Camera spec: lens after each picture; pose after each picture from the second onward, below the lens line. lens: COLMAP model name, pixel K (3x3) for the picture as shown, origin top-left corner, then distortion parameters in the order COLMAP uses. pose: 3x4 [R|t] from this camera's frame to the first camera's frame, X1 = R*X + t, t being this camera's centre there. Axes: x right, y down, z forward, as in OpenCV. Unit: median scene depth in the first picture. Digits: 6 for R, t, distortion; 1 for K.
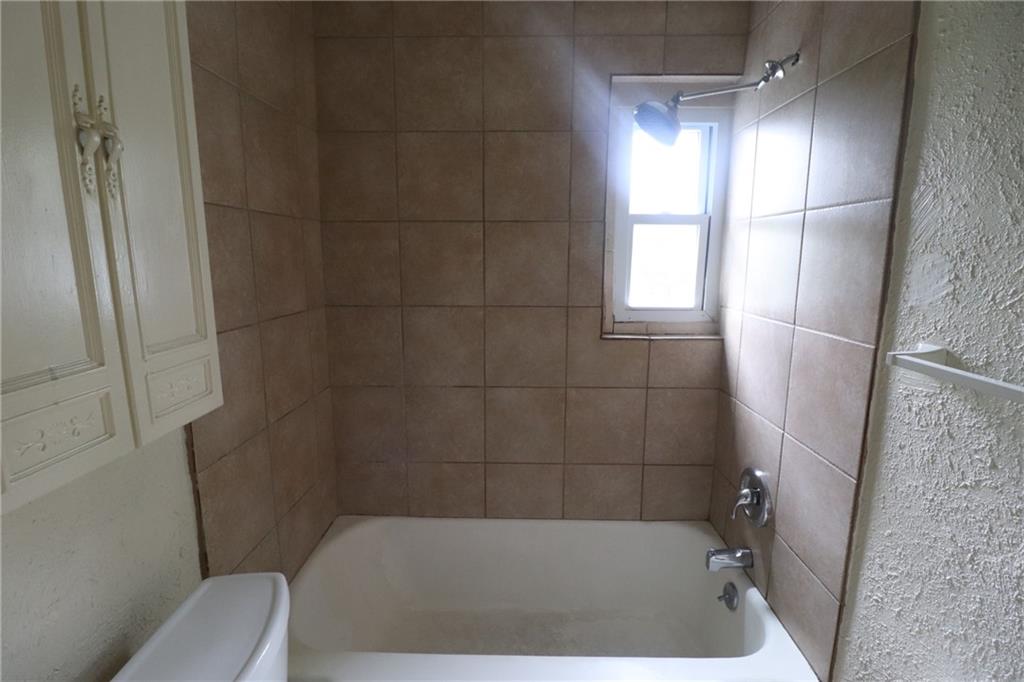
lens RADIAL K [[474.9, 0, 512.0], [0, 474.9, 341.0], [0, 0, 1]] dist [-0.002549, -0.014165]
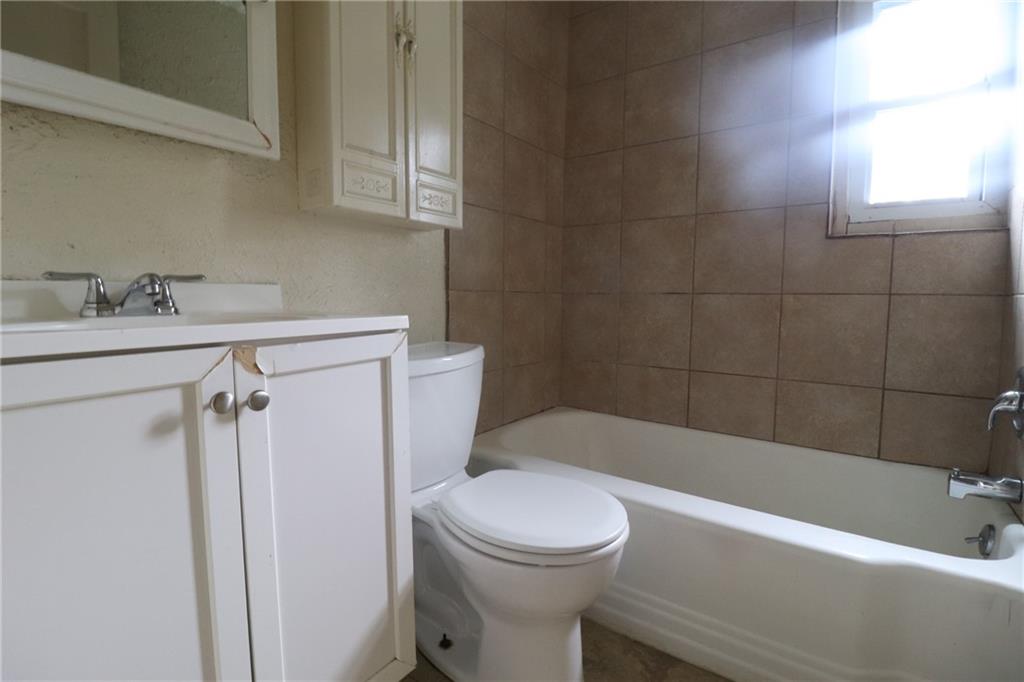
lens RADIAL K [[474.9, 0, 512.0], [0, 474.9, 341.0], [0, 0, 1]] dist [-0.002549, -0.014165]
pose [[0.821341, 0.049868, -0.568253, 0.218467], [-0.100548, 0.993230, -0.058169, 0.307666], [0.561506, 0.104913, 0.820795, -0.065181]]
